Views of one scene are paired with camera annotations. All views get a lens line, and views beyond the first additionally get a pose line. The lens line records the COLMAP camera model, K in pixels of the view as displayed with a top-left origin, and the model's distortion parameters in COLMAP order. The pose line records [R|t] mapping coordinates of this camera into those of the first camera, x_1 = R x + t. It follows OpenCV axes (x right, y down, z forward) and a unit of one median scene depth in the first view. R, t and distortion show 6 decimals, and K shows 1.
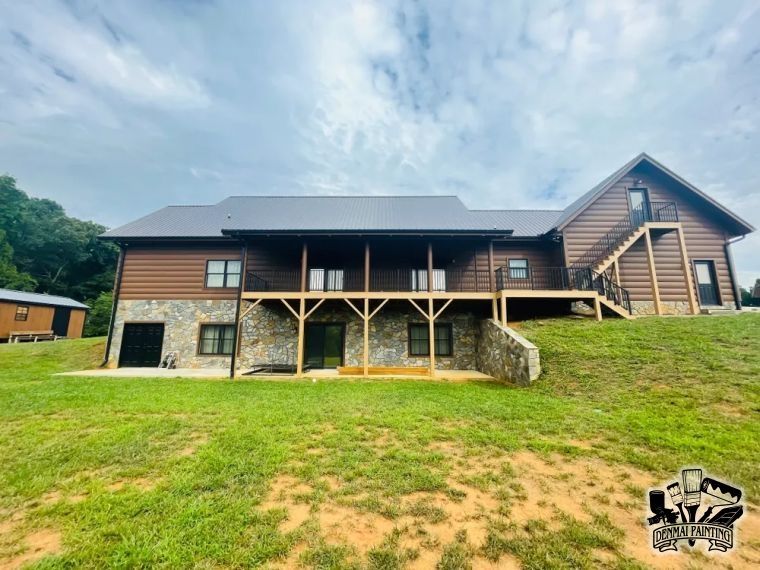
lens RADIAL K [[313.5, 0, 380.2], [0, 313.5, 283.2], [0, 0, 1]] dist [0.004663, -0.003656]
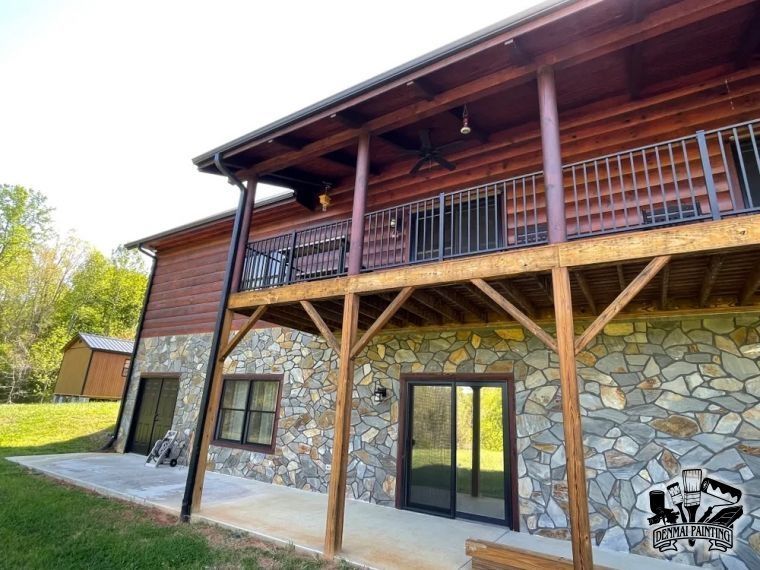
lens RADIAL K [[413.3, 0, 380.0], [0, 413.3, 287.9], [0, 0, 1]] dist [0.002578, -0.000146]
pose [[0.853664, -0.106321, -0.509856, 0.000402], [0.039816, 0.989399, -0.139656, 0.090202], [0.519300, 0.098919, 0.848848, 0.555040]]
